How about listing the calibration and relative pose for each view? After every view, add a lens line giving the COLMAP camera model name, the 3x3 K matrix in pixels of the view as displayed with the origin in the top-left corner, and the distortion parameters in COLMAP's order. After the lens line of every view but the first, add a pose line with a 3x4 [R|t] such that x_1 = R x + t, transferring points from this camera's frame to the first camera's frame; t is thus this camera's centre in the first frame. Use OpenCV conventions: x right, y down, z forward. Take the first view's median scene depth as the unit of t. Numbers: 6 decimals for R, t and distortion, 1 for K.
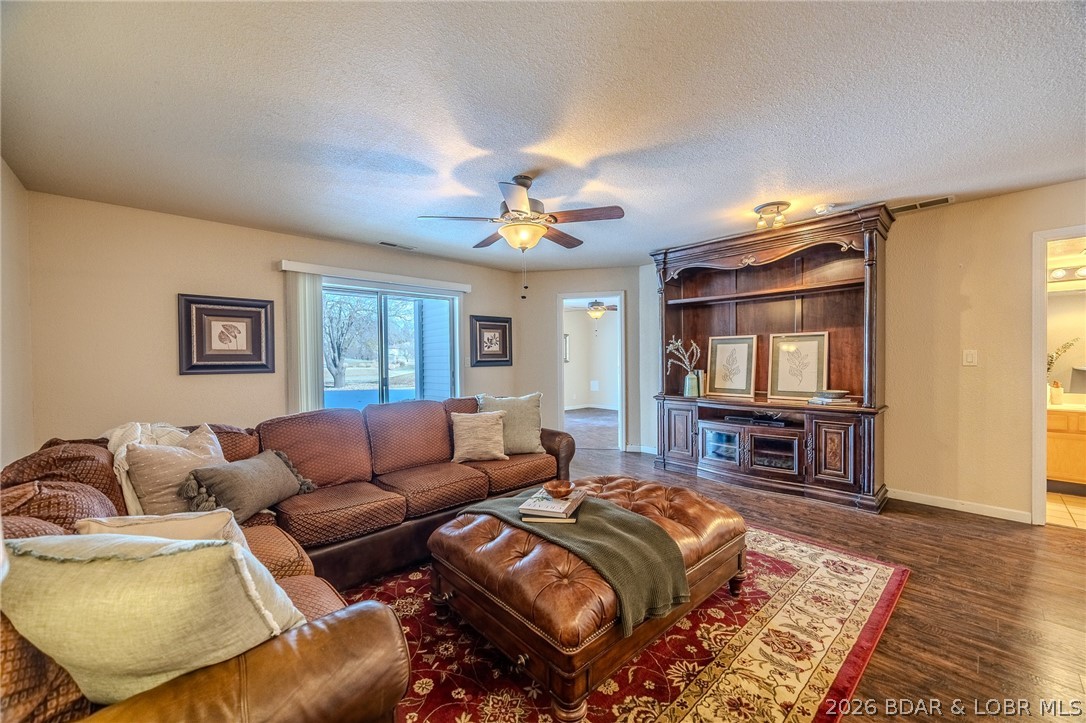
lens RADIAL K [[413.0, 0, 544.4], [0, 413.0, 364.3], [0, 0, 1]] dist [-0.000596, -0.000712]
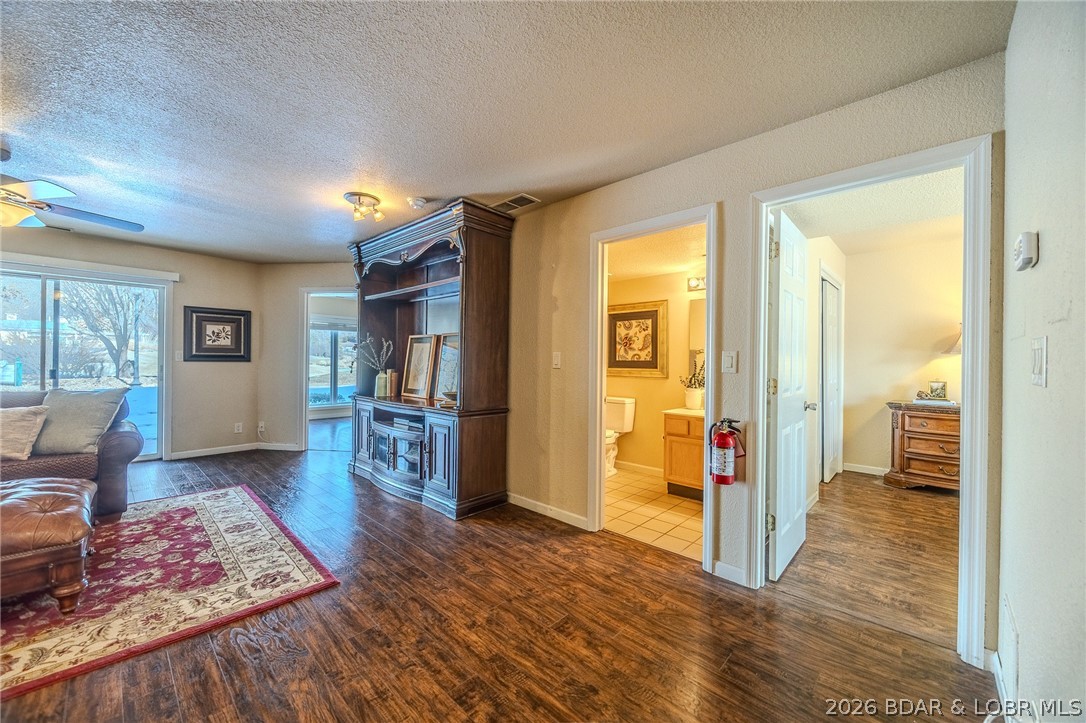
lens RADIAL K [[413.0, 0, 546.6], [0, 413.0, 362.0], [0, 0, 1]] dist [-0.000596, -0.000712]
pose [[0.997249, 0.024229, 0.070053, 0.884464], [-0.023412, 0.999648, -0.012464, 0.000424], [-0.070331, 0.010790, 0.997465, 0.019298]]
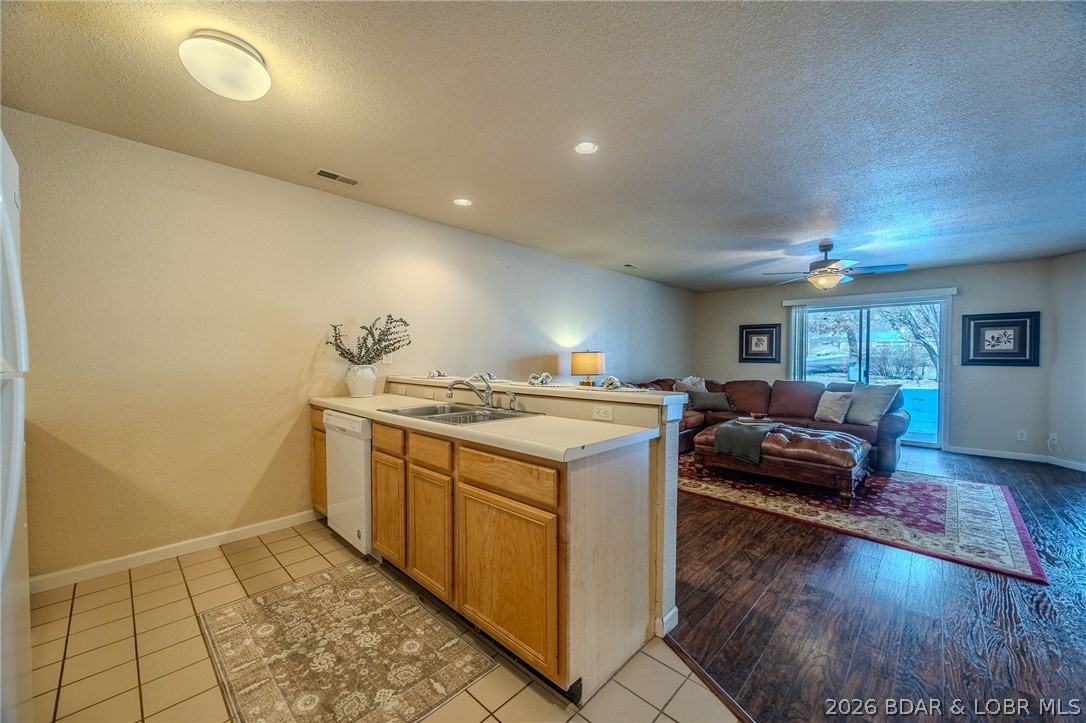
lens RADIAL K [[413.0, 0, 543.7], [0, 413.0, 362.5], [0, 0, 1]] dist [-0.000596, -0.000712]
pose [[0.058799, 0.024871, -0.997960, 1.209668], [-0.021966, 0.999480, 0.023615, -0.003483], [0.998028, 0.020533, 0.059315, -0.153191]]
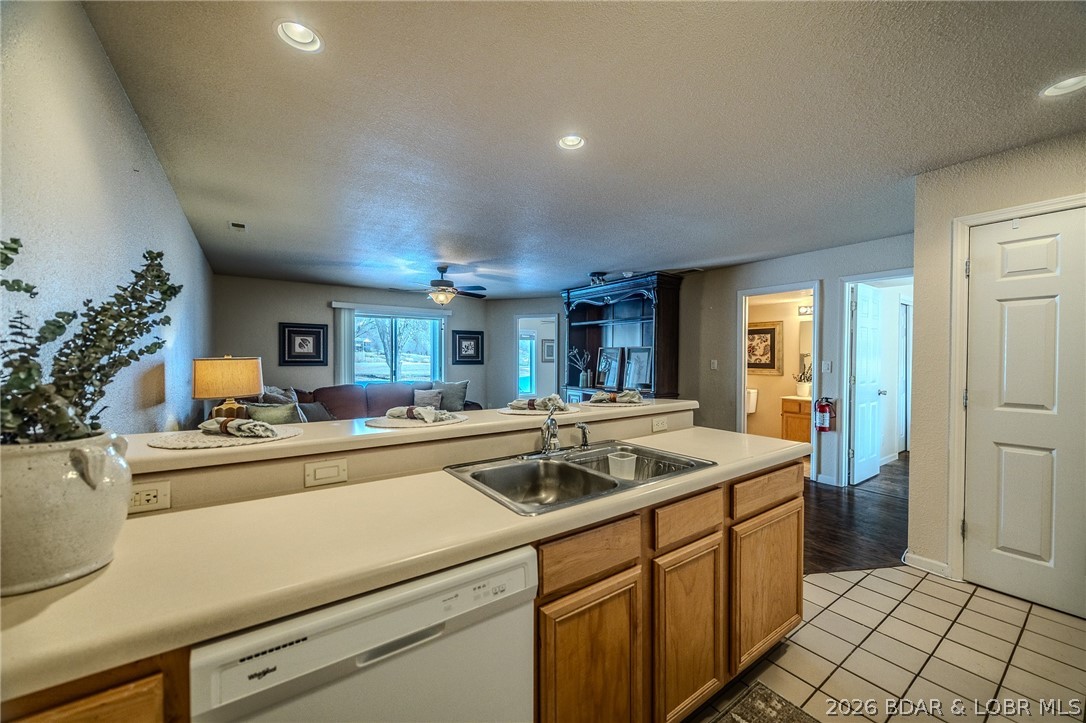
lens RADIAL K [[413.0, 0, 545.6], [0, 413.0, 363.6], [0, 0, 1]] dist [-0.000596, -0.000712]
pose [[0.990669, 0.018941, -0.134964, 0.555977], [-0.018715, 0.999821, 0.002943, -0.012517], [0.134995, -0.000390, 0.990846, -0.680676]]
